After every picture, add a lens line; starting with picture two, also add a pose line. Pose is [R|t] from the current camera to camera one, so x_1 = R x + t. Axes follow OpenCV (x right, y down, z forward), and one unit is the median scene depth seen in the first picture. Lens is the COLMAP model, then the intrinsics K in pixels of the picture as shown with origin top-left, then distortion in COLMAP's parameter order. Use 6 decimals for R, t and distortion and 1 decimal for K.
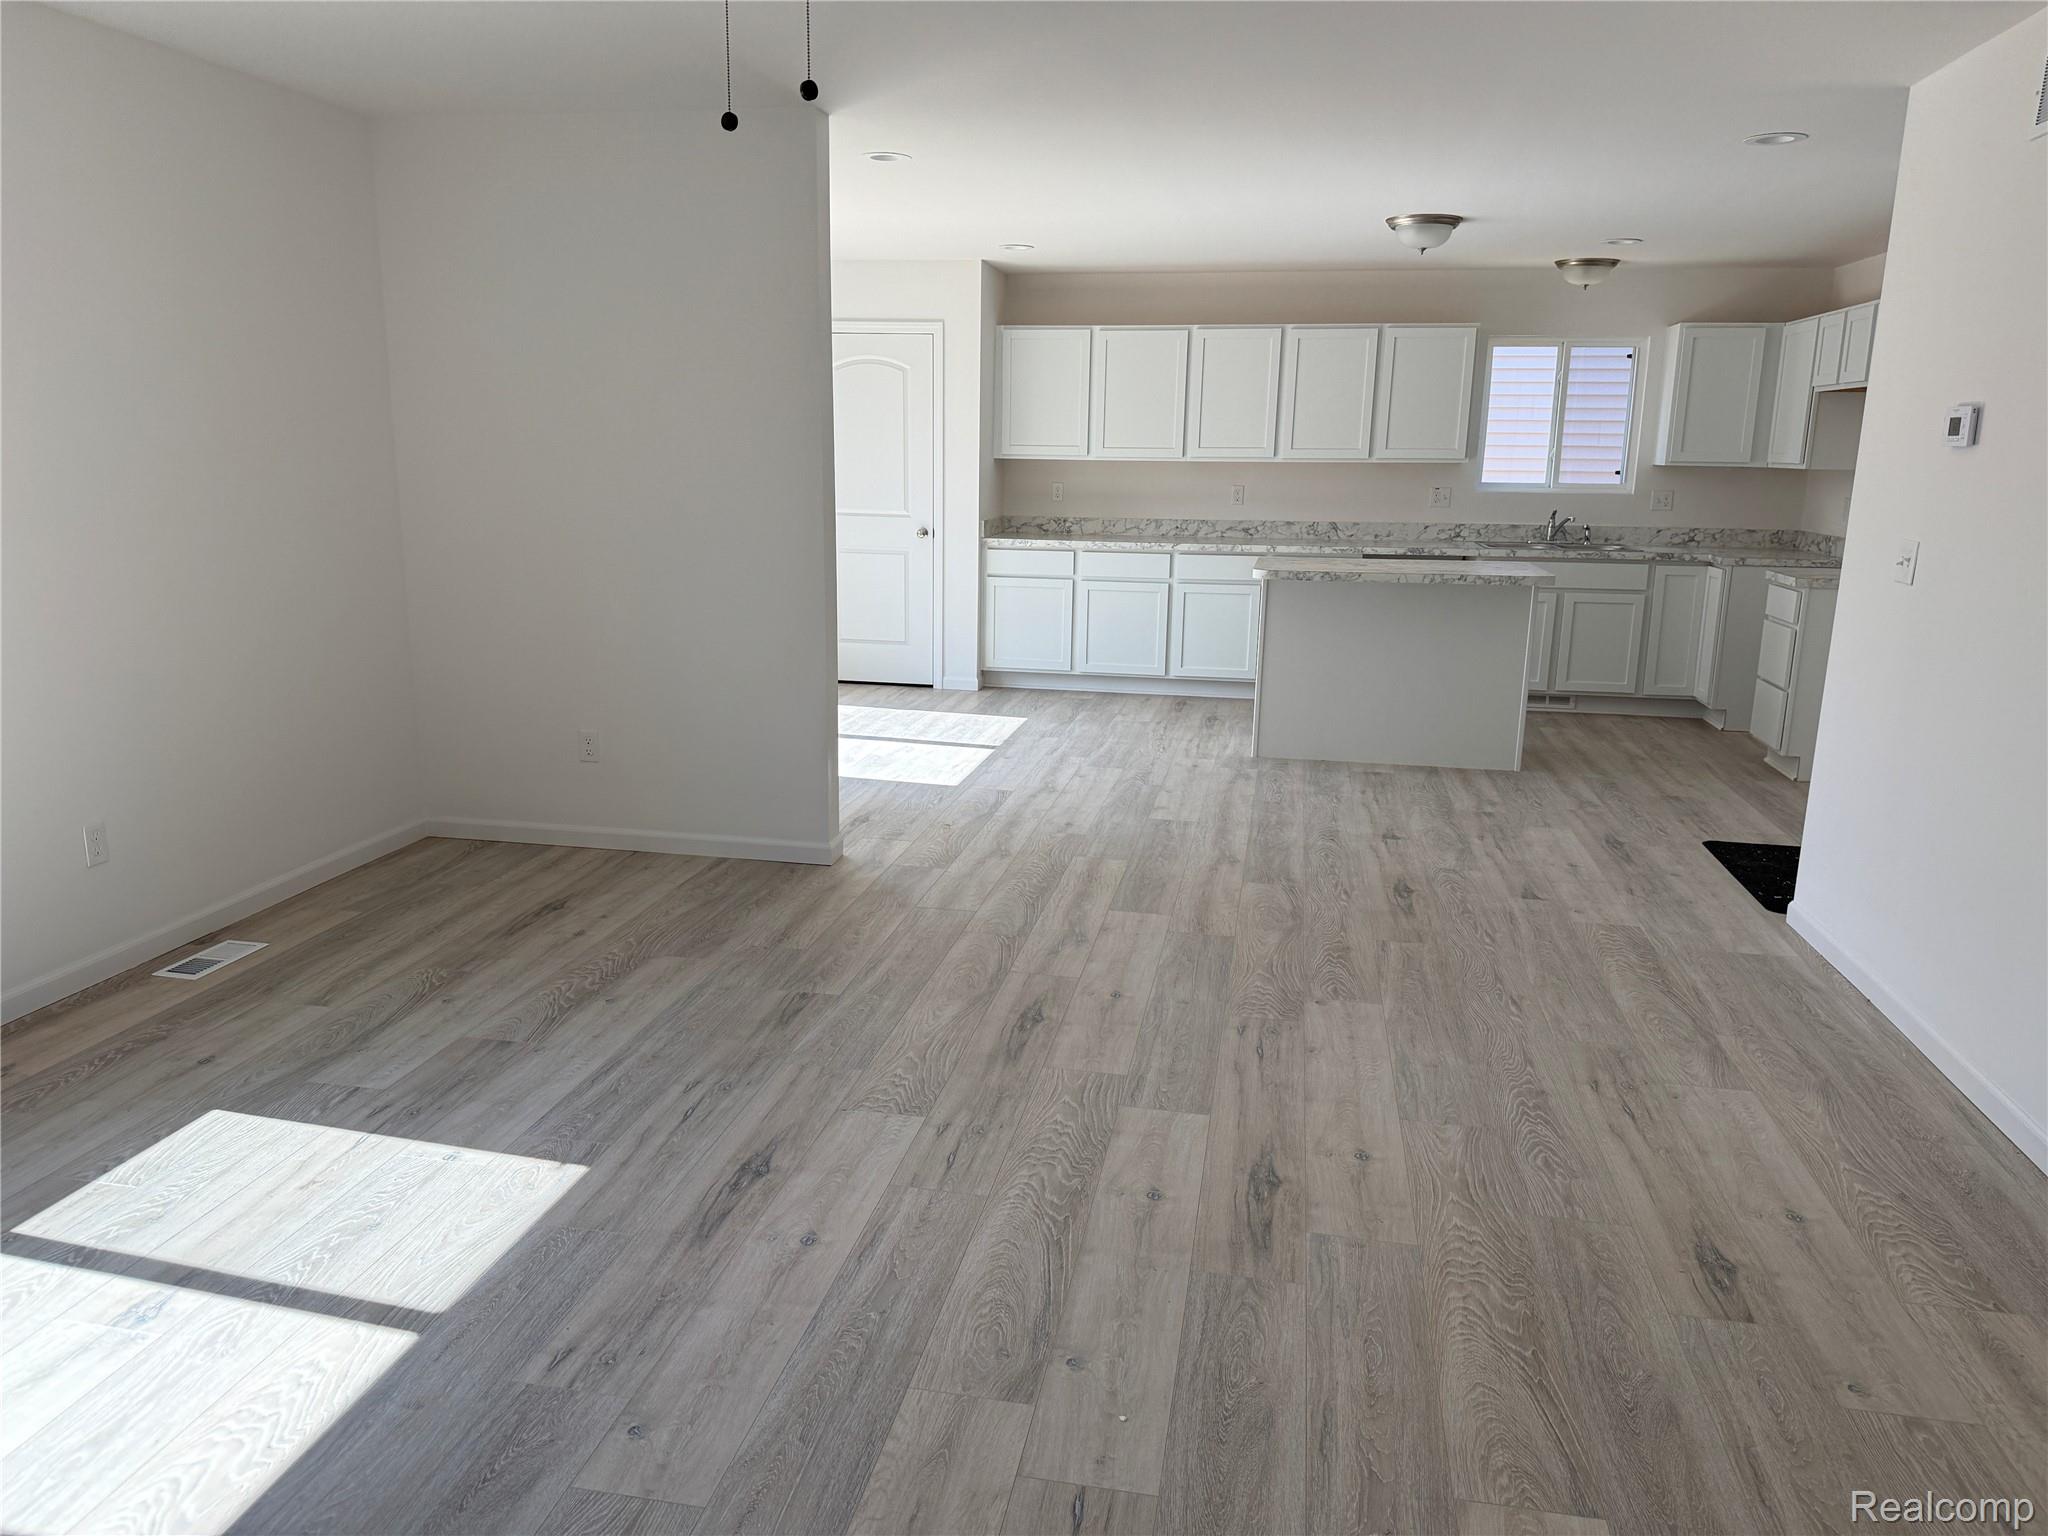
lens RADIAL K [[1443.5, 0, 1003.3], [0, 1443.5, 773.8], [0, 0, 1]] dist [0.066999, -0.089736]
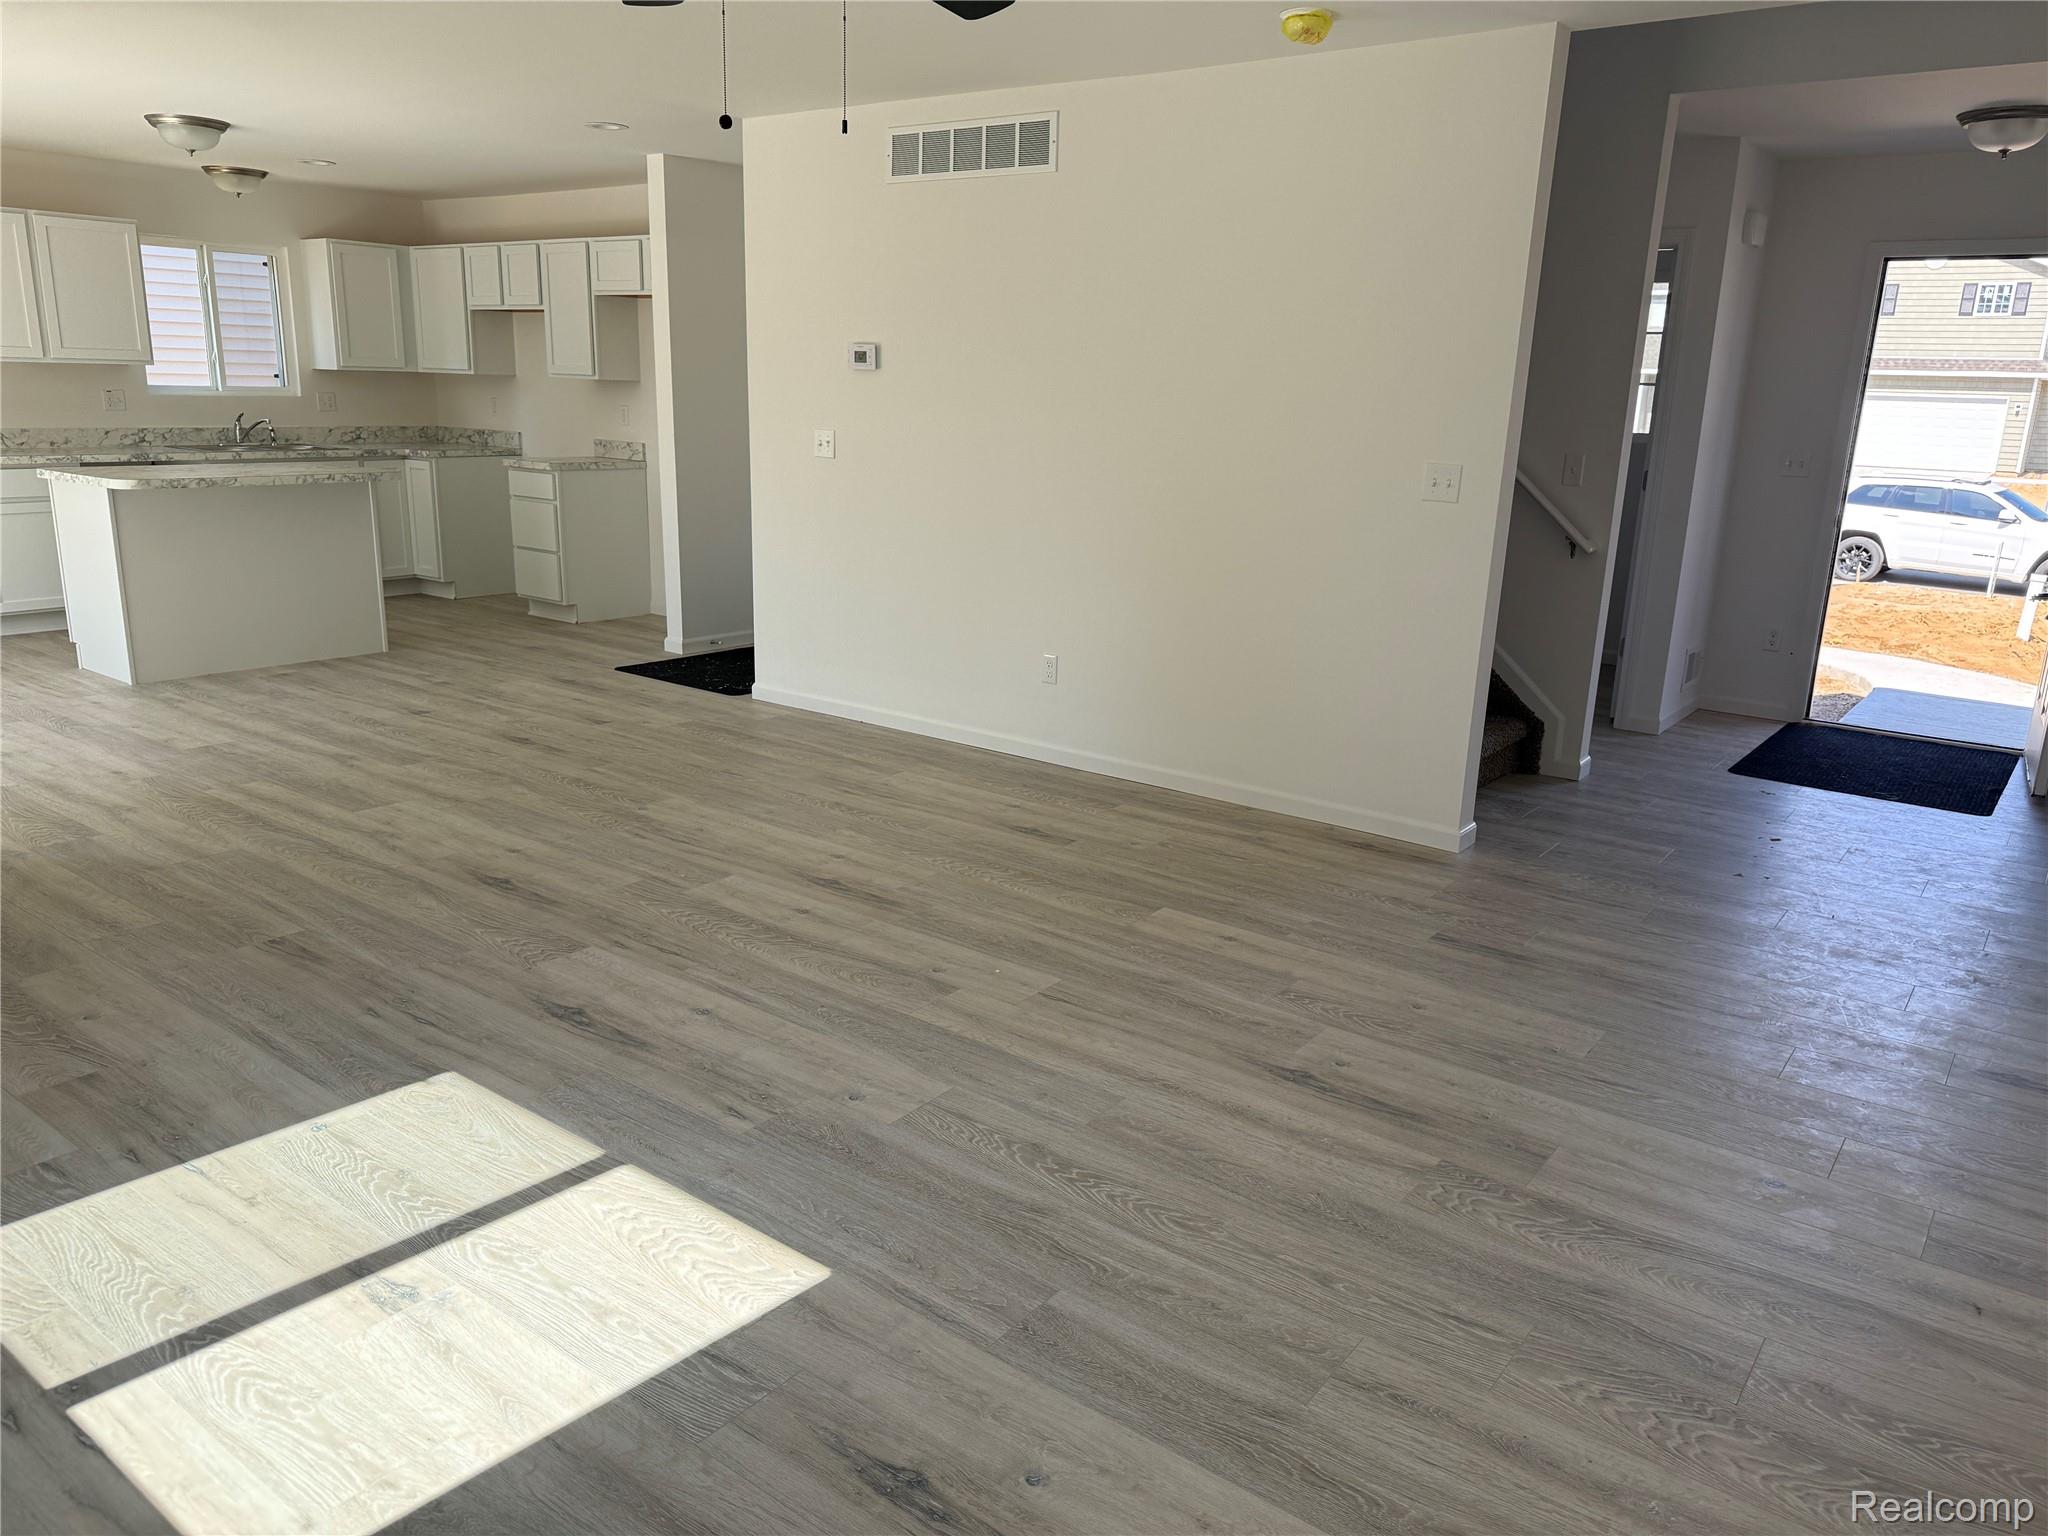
lens RADIAL K [[1443.5, 0, 1044.0], [0, 1443.5, 775.9], [0, 0, 1]] dist [0.066999, -0.089736]
pose [[0.426912, -0.236811, 0.872735, -0.579179], [0.175546, 0.968445, 0.176910, -0.026238], [-0.887090, 0.077680, 0.455013, 0.082638]]
